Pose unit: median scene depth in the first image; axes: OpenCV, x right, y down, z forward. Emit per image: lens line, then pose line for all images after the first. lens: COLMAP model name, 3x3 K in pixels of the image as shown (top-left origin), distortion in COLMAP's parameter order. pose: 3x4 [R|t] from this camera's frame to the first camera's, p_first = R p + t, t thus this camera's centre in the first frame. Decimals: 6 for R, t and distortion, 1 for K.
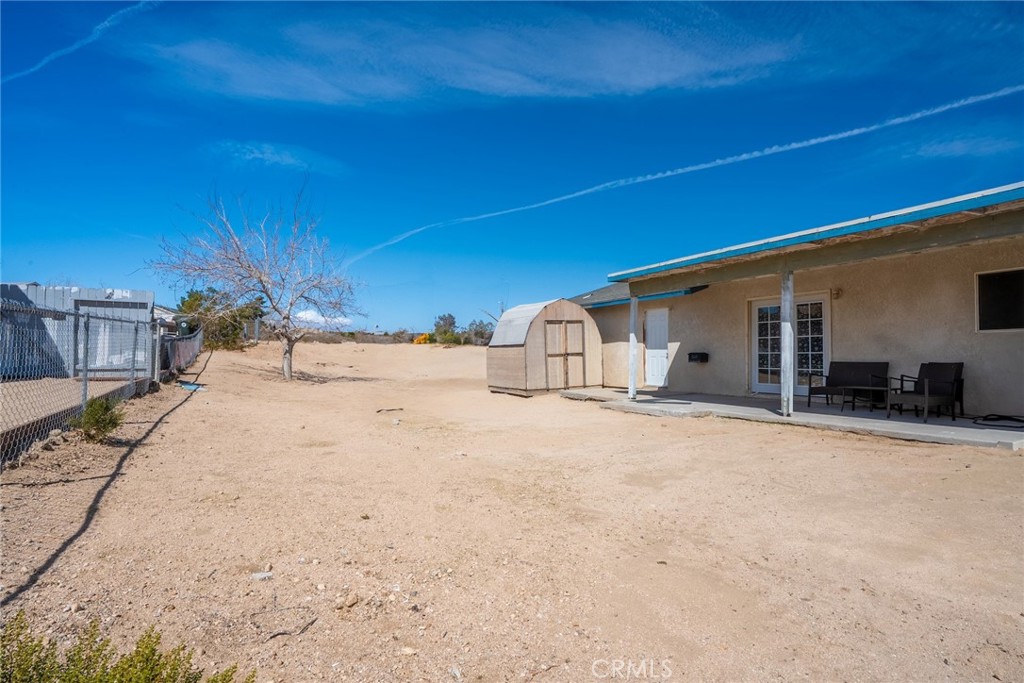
lens RADIAL K [[508.5, 0, 512.0], [0, 508.5, 341.5], [0, 0, 1]] dist [0.001551, 0.000181]
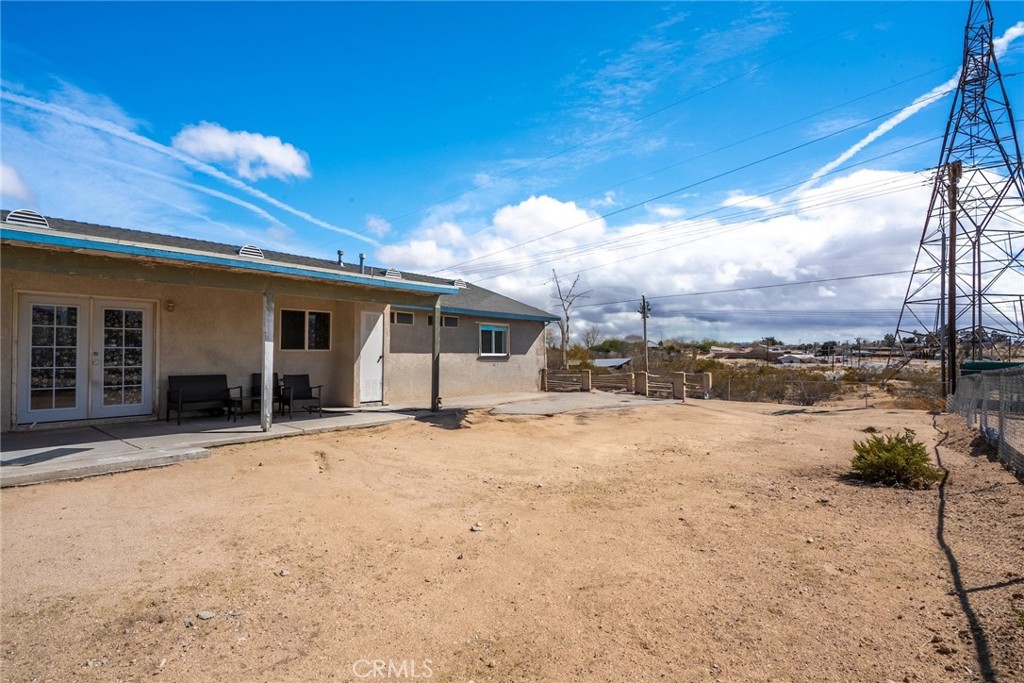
lens RADIAL K [[492.0, 0, 510.3], [0, 492.0, 343.1], [0, 0, 1]] dist [-0.003924, 0.000352]
pose [[-0.366442, 0.013060, 0.930349, -0.470888], [-0.035993, 0.998954, -0.028200, -0.019644], [-0.929744, -0.043819, -0.365589, 0.733735]]
